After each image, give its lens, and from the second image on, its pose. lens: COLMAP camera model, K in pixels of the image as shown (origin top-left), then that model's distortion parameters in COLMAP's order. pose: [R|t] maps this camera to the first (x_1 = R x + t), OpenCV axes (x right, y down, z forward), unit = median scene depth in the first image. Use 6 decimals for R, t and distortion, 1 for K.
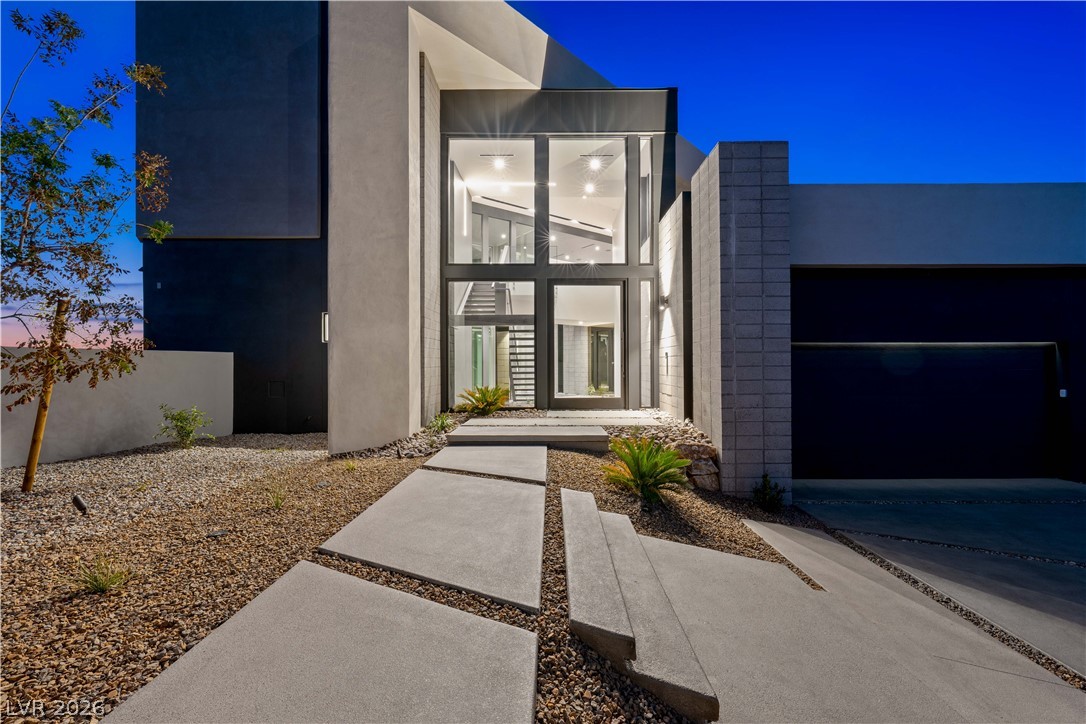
lens RADIAL K [[434.4, 0, 539.7], [0, 434.4, 361.4], [0, 0, 1]] dist [-0.004898, -0.000039]
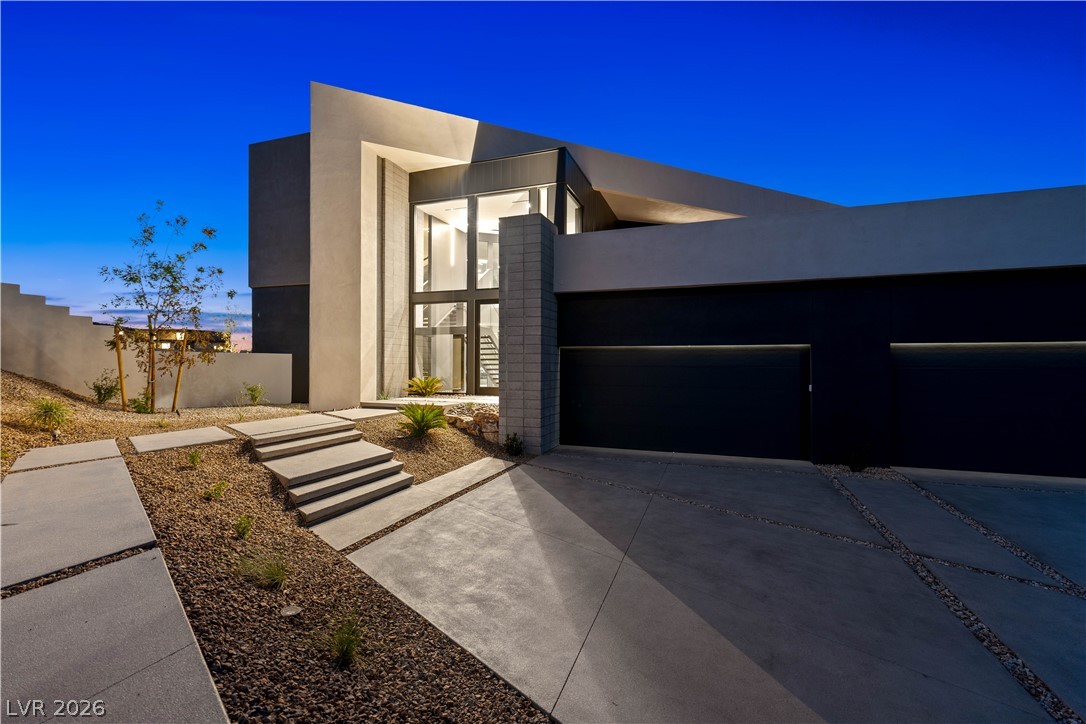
lens RADIAL K [[494.5, 0, 546.5], [0, 494.5, 362.8], [0, 0, 1]] dist [0.003151, -0.000922]
pose [[0.937532, 0.005446, -0.347857, 0.824948], [-0.005181, 0.999985, 0.001692, 0.004915], [0.347861, 0.000216, 0.937546, -0.414940]]
